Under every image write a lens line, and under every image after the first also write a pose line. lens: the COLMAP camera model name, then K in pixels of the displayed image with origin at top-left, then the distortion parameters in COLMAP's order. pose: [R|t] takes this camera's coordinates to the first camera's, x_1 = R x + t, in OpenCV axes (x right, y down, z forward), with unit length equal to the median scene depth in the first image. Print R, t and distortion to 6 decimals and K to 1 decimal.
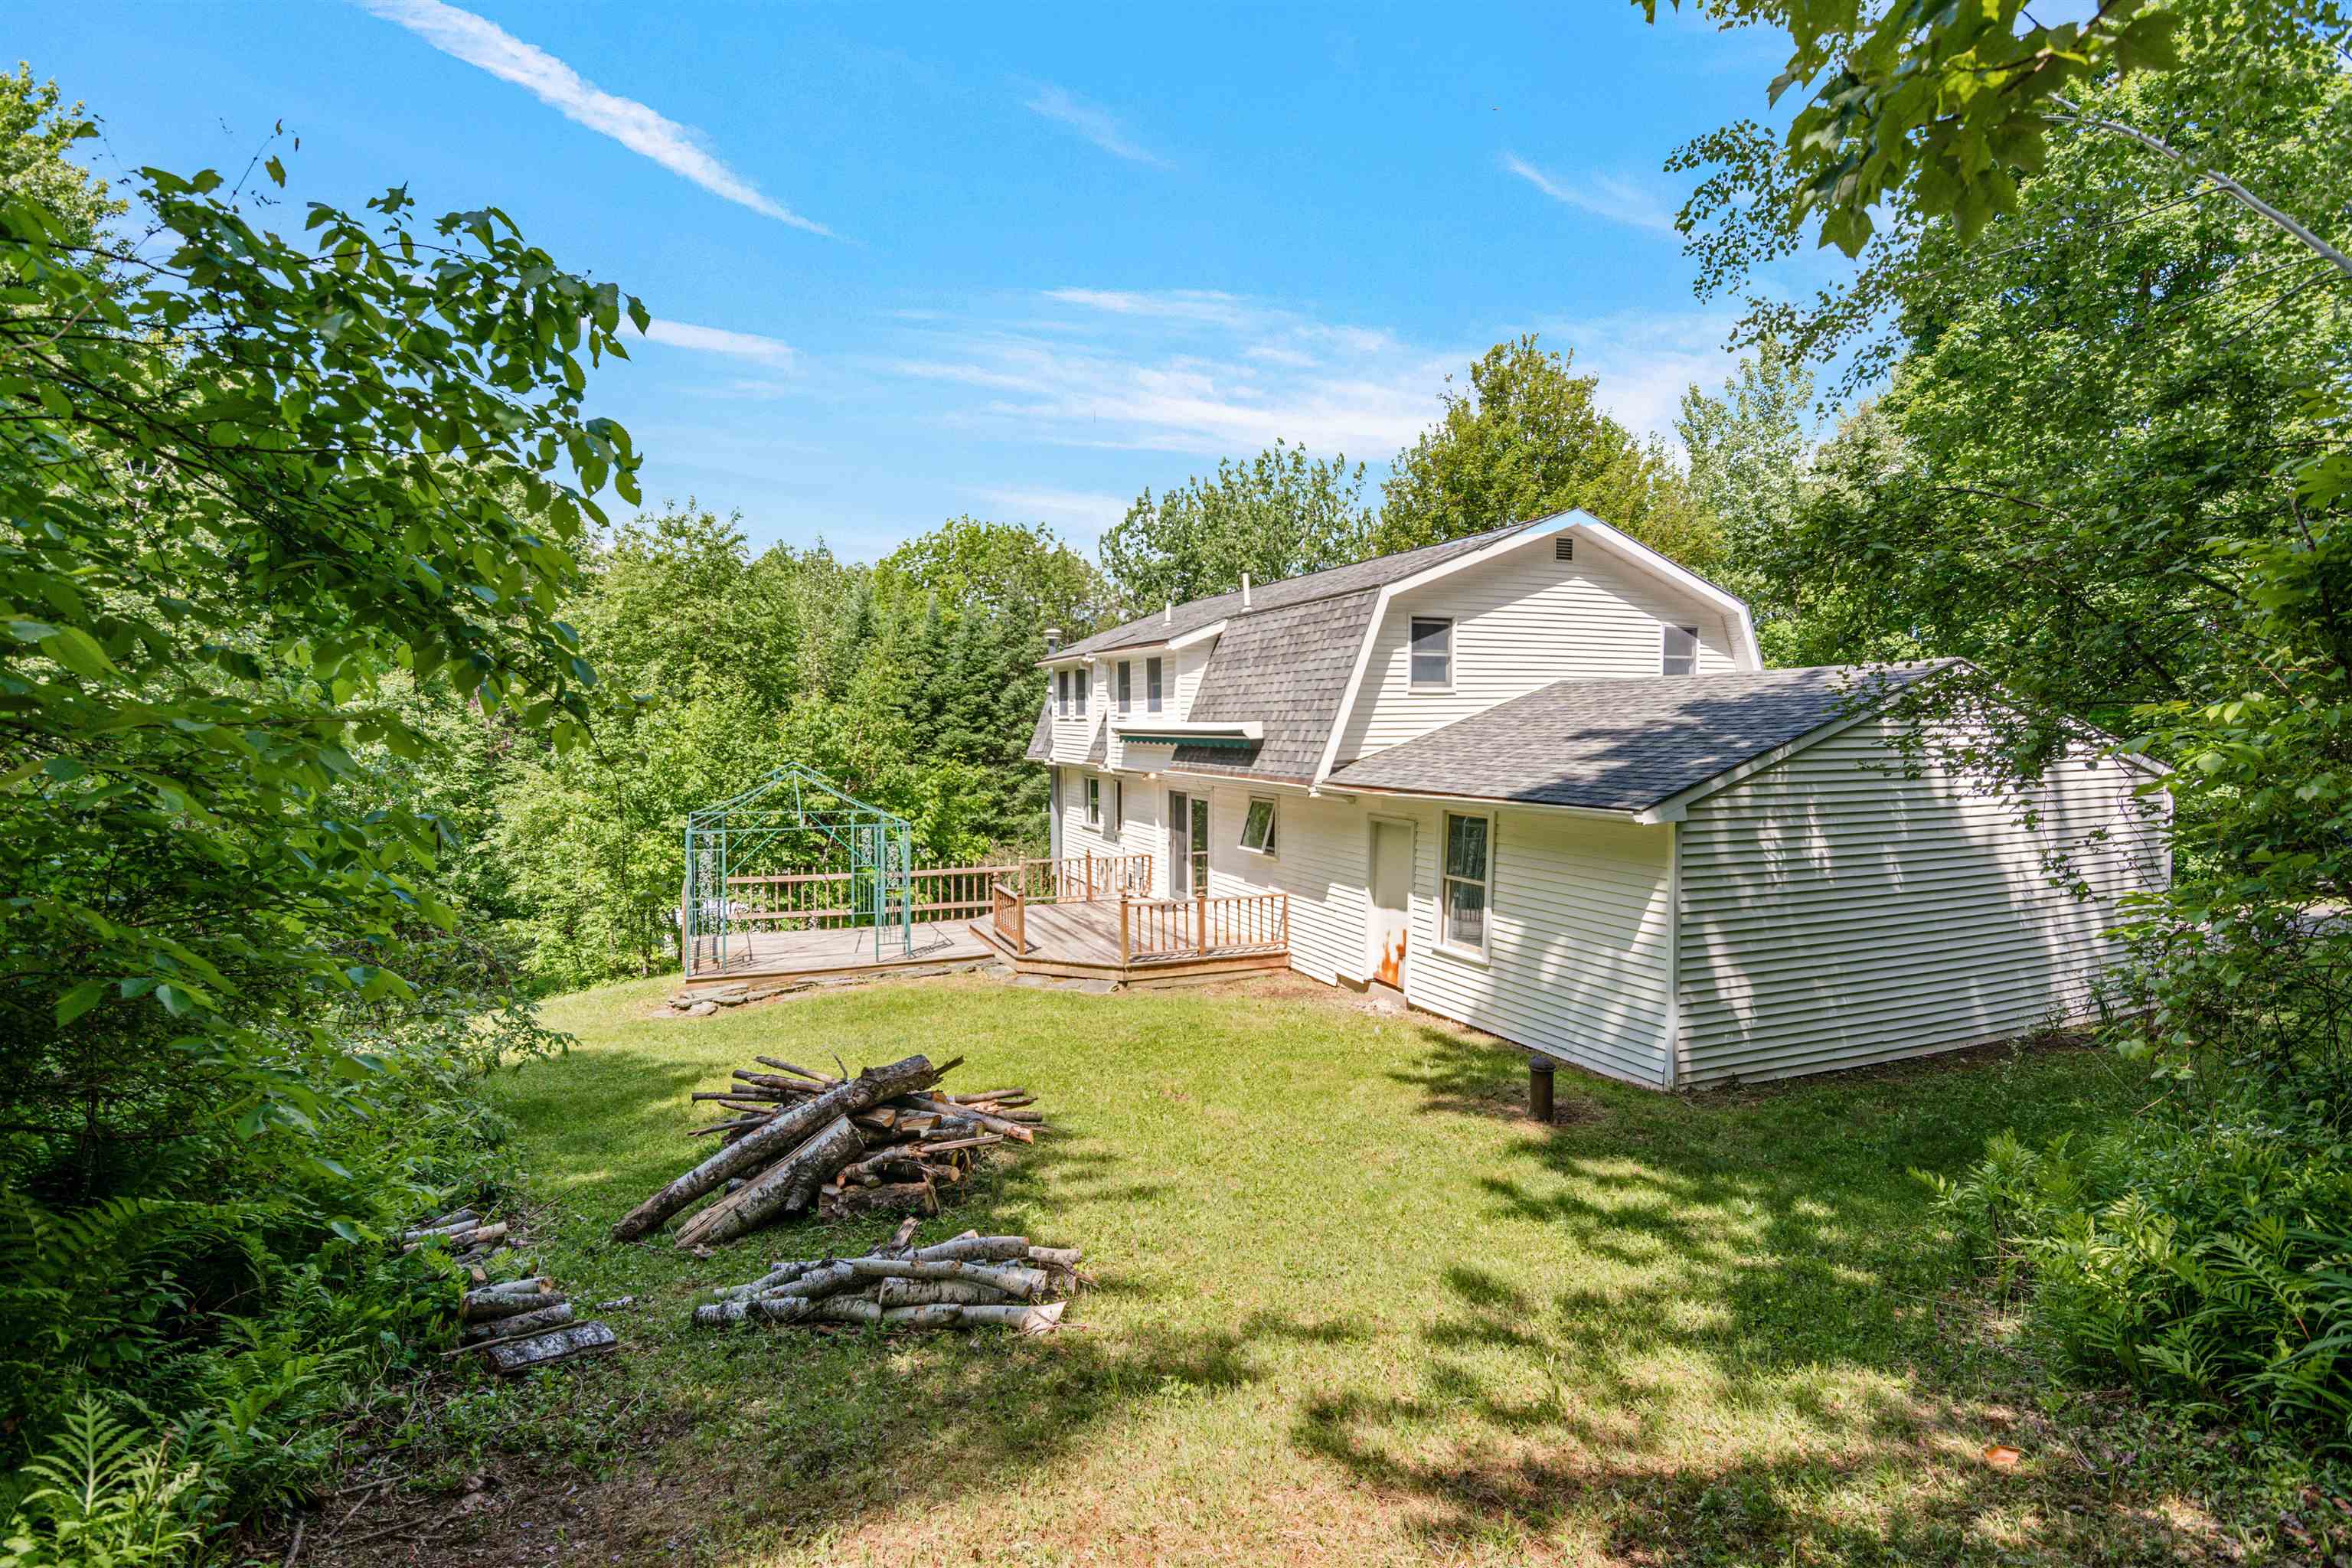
lens RADIAL K [[1177.7, 0, 1166.1], [0, 1177.7, 783.4], [0, 0, 1]] dist [0.005196, -0.001354]
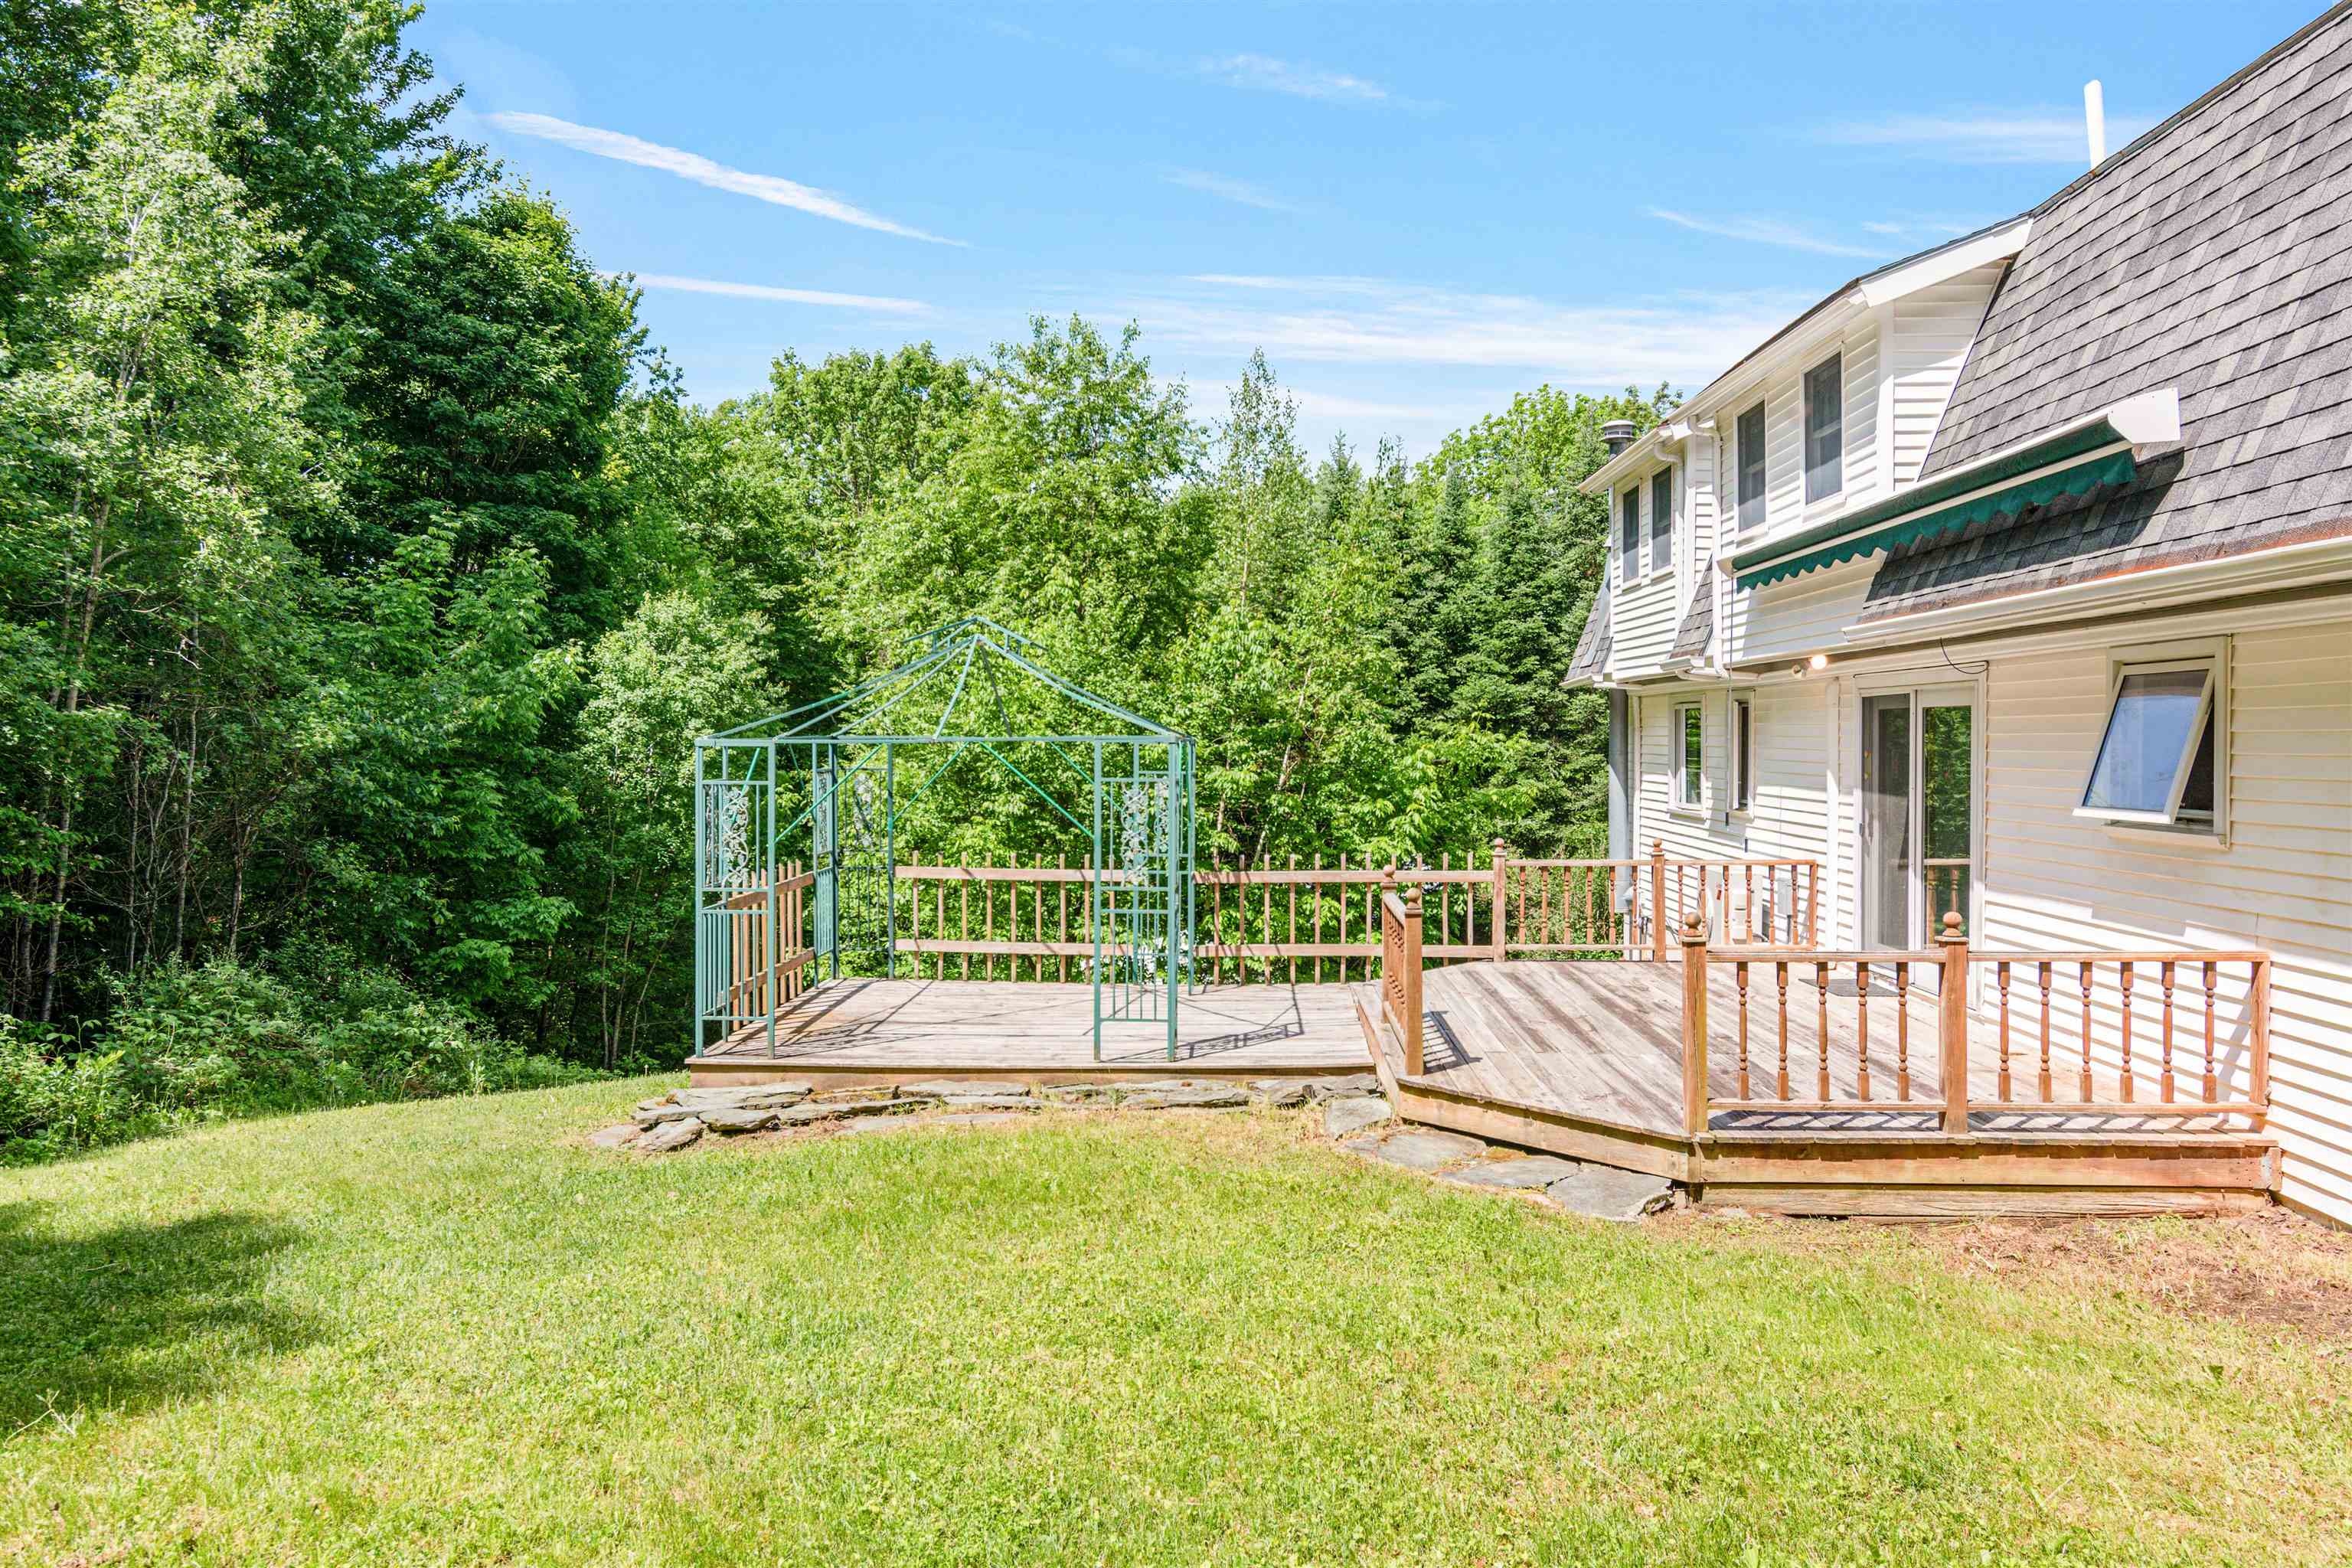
lens RADIAL K [[1522.5, 0, 1181.7], [0, 1522.5, 782.1], [0, 0, 1]] dist [0.001510, 0.001738]
pose [[0.908130, 0.009162, -0.418588, 0.009321], [-0.021839, 0.999436, -0.025504, 0.051133], [0.418119, 0.032303, 0.907818, 0.405919]]
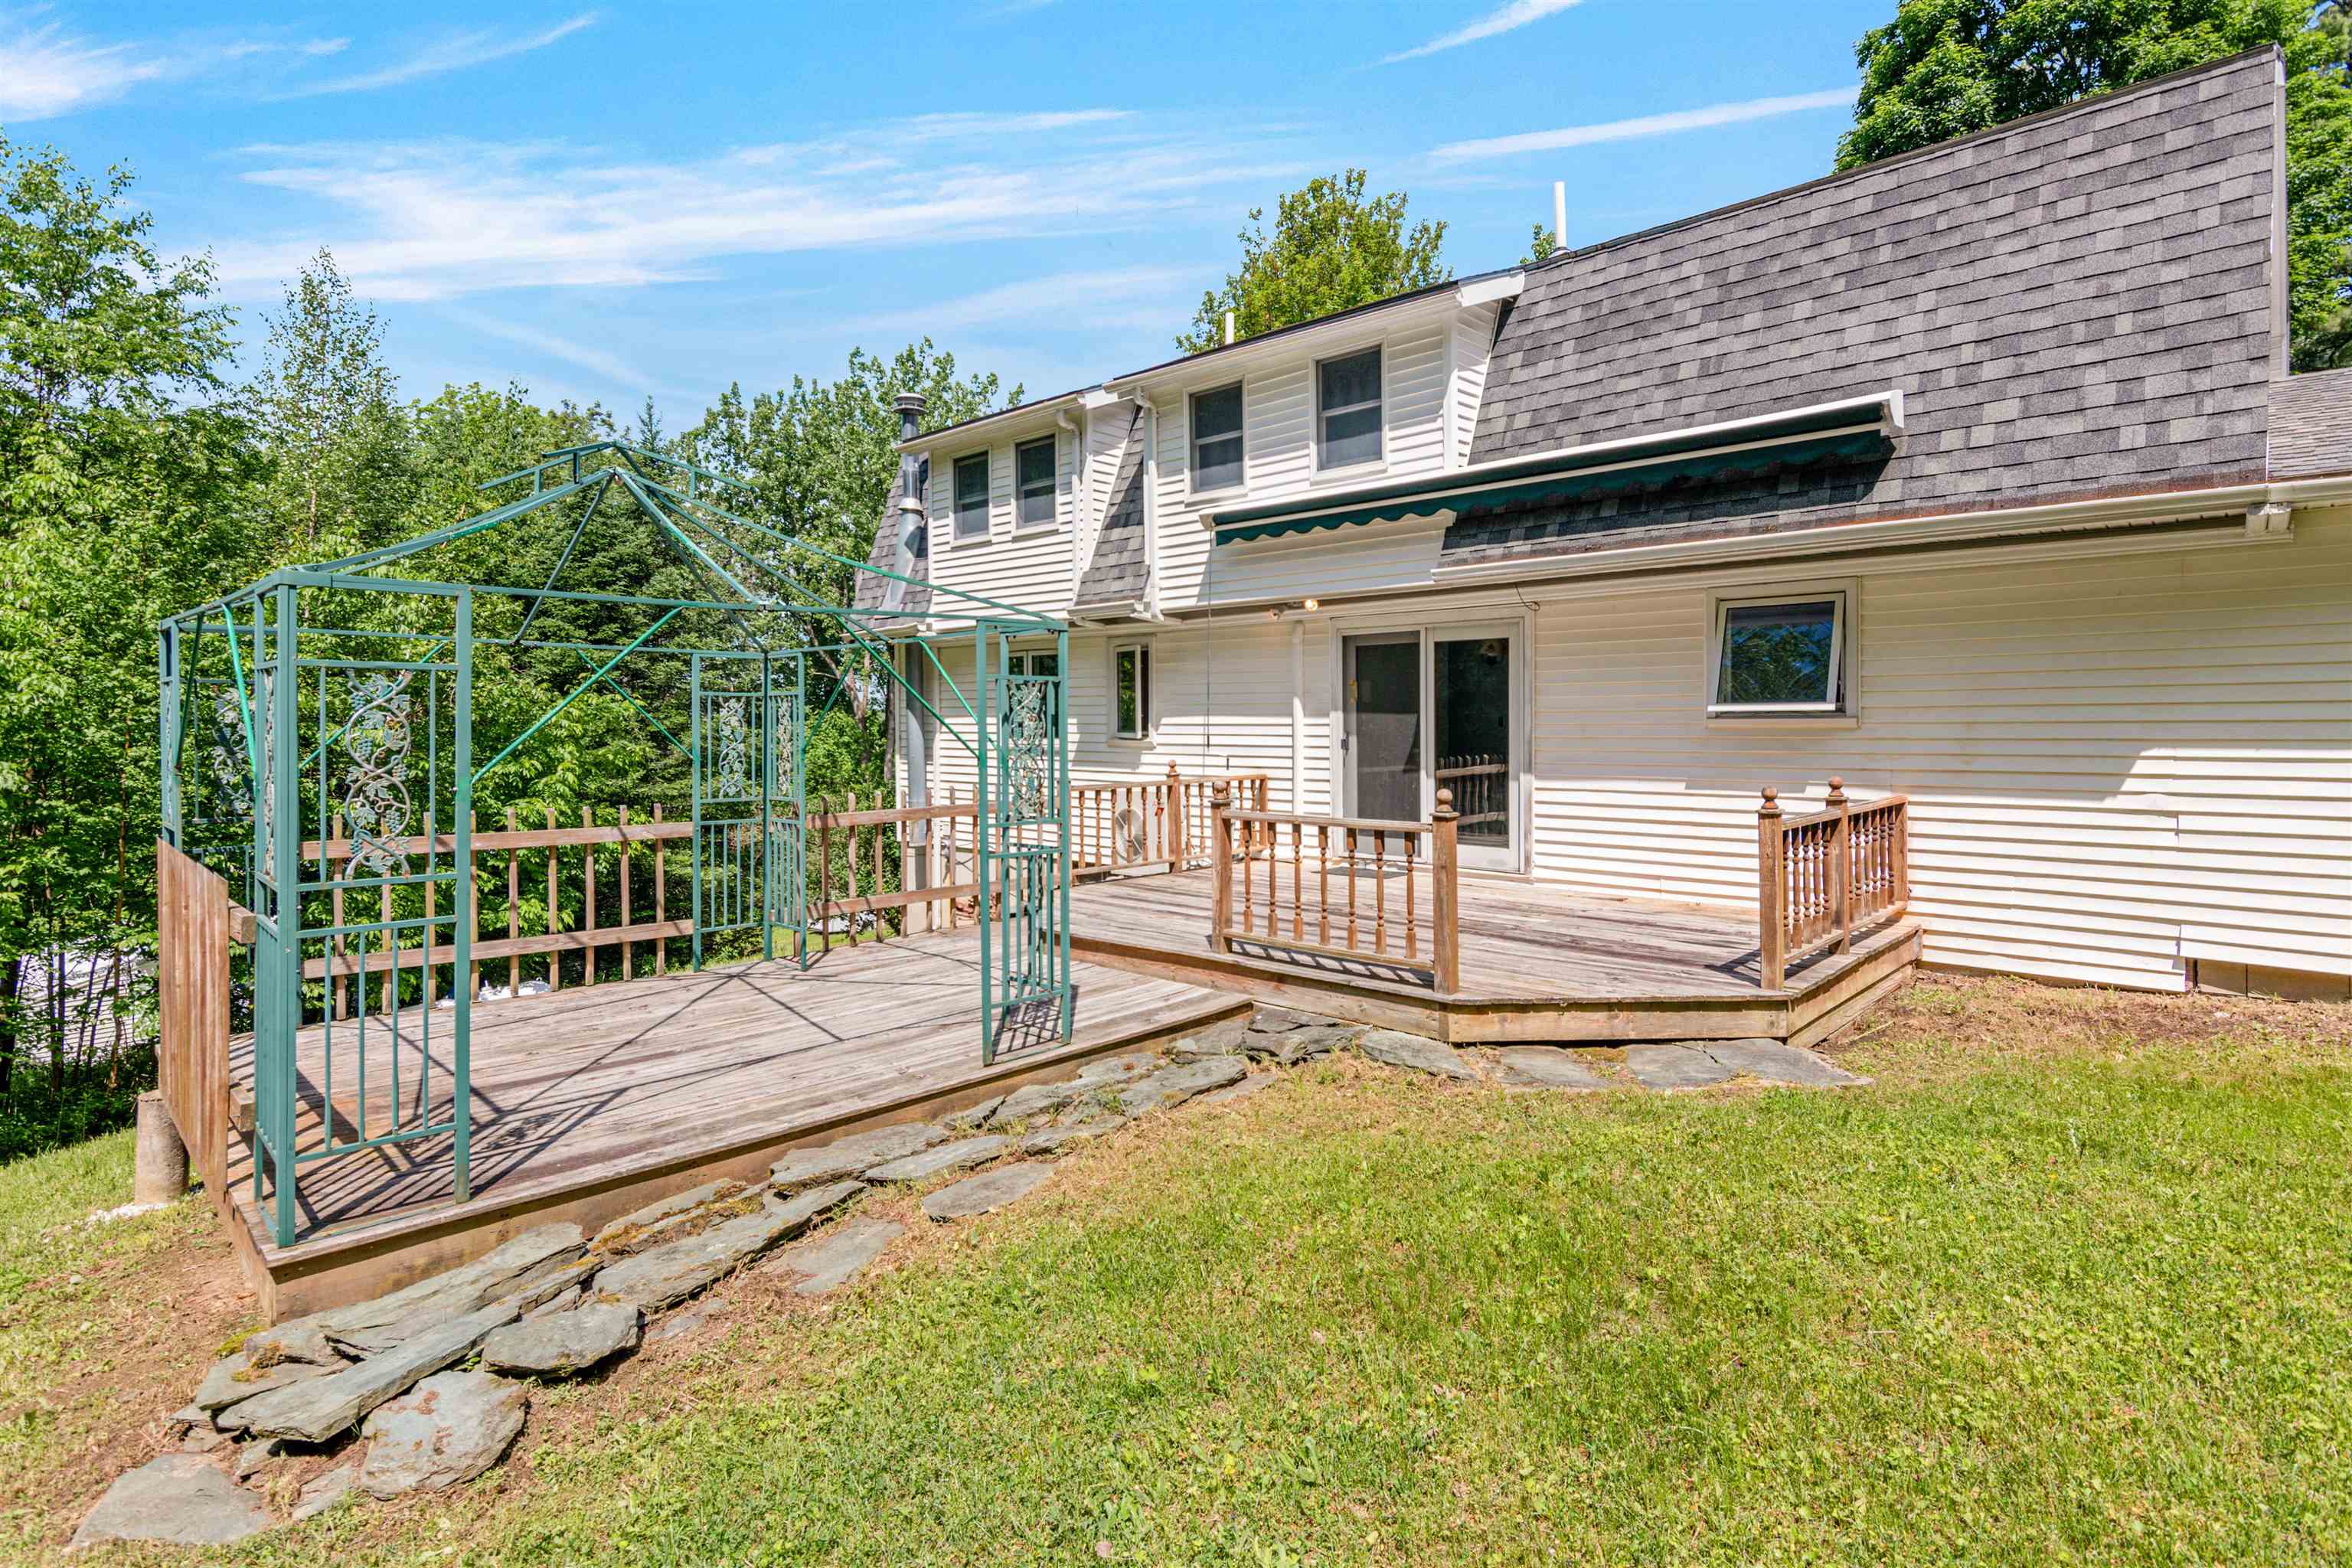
lens RADIAL K [[1177.7, 0, 1147.7], [0, 1177.7, 743.4], [0, 0, 1]] dist [0.005196, -0.001354]
pose [[0.911364, -0.012589, 0.411410, -0.264020], [0.030109, 0.998893, -0.036133, 0.063562], [-0.410499, 0.045318, 0.910734, 0.554772]]
